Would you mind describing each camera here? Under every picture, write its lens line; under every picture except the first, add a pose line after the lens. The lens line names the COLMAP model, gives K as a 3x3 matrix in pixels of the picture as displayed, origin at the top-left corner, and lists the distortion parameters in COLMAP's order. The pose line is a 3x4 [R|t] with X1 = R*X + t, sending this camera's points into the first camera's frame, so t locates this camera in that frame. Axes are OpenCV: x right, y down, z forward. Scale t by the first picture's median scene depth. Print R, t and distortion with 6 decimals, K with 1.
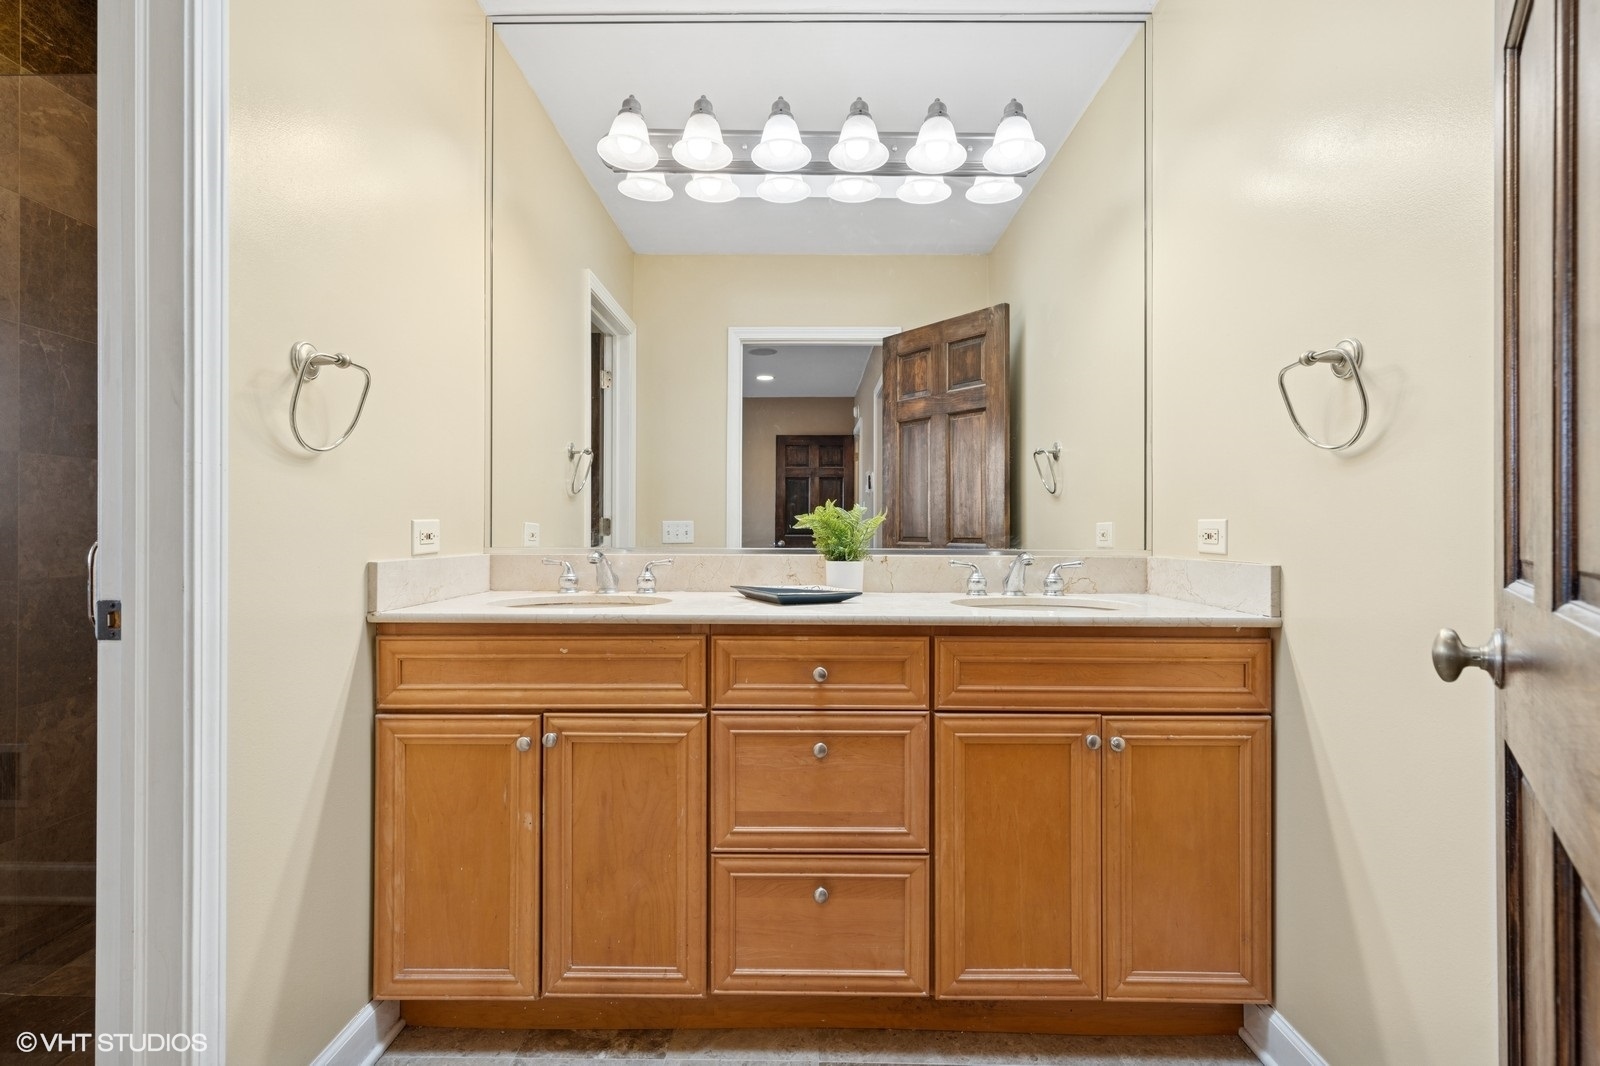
lens RADIAL K [[756.8, 0, 793.3], [0, 756.8, 527.4], [0, 0, 1]] dist [-0.005981, 0.001084]
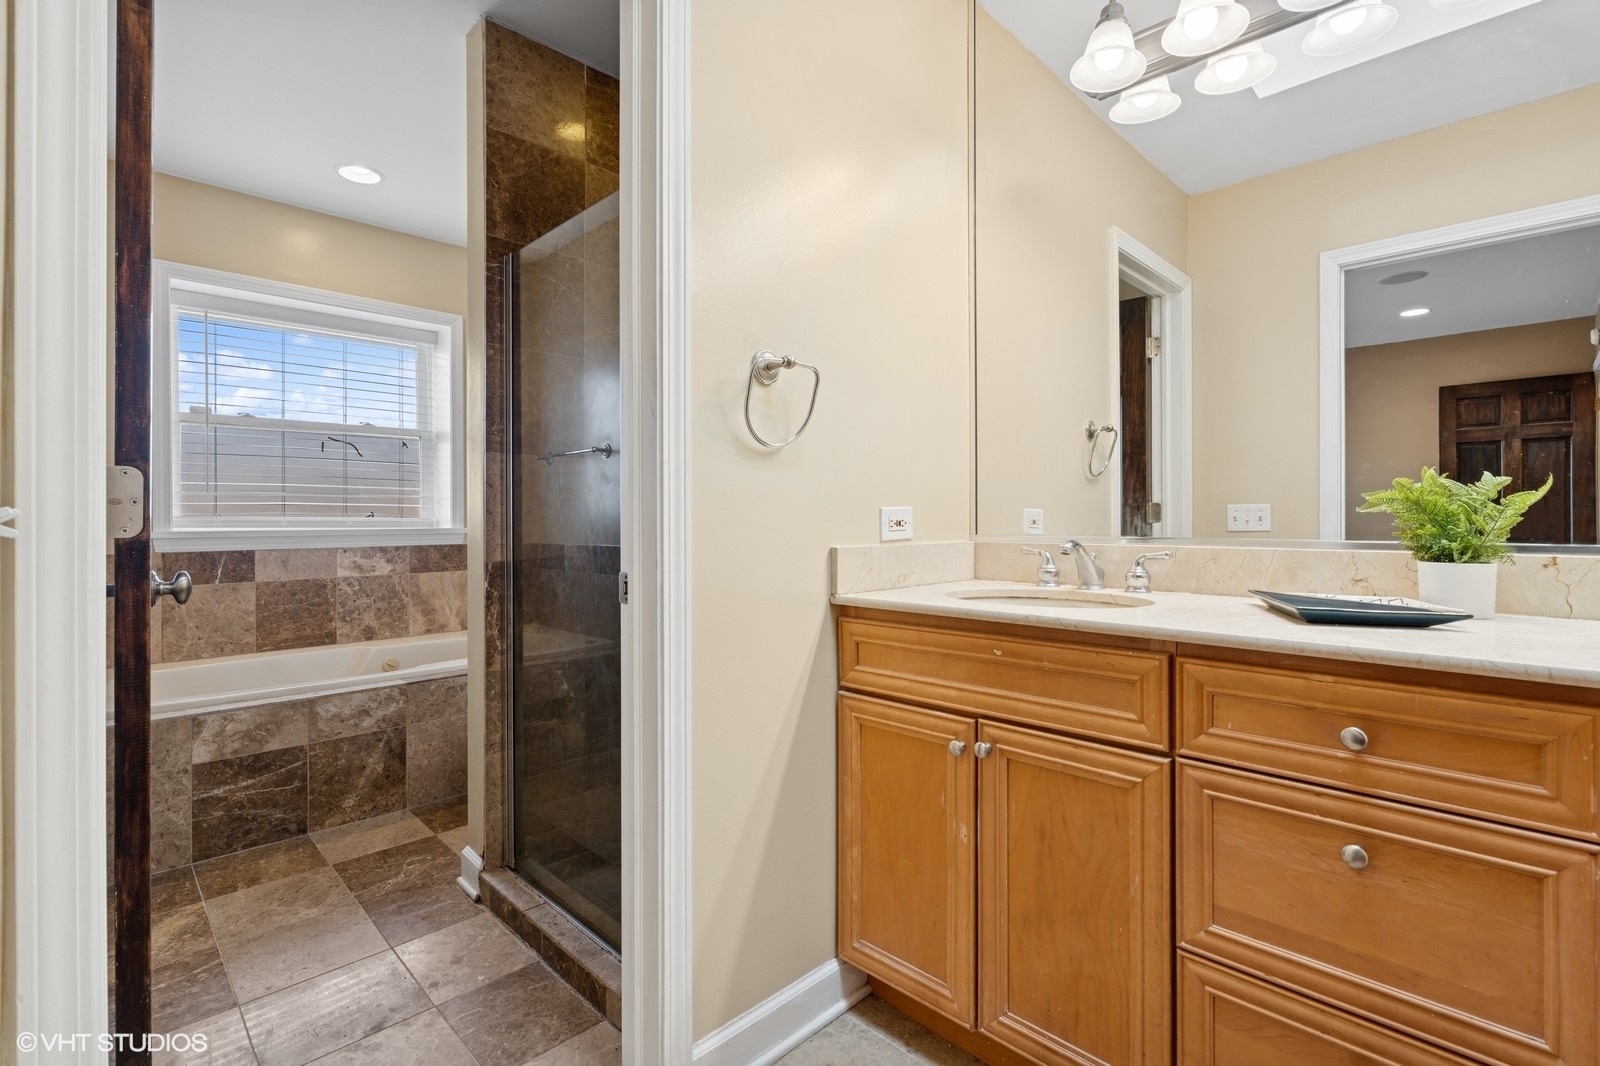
lens RADIAL K [[732.3, 0, 794.6], [0, 732.3, 516.4], [0, 0, 1]] dist [-0.004950, 0.001024]
pose [[0.716171, -0.005785, -0.697900, 0.125303], [0.008105, 0.999967, 0.000029, 0.001461], [0.697877, -0.005677, 0.716195, 0.217881]]
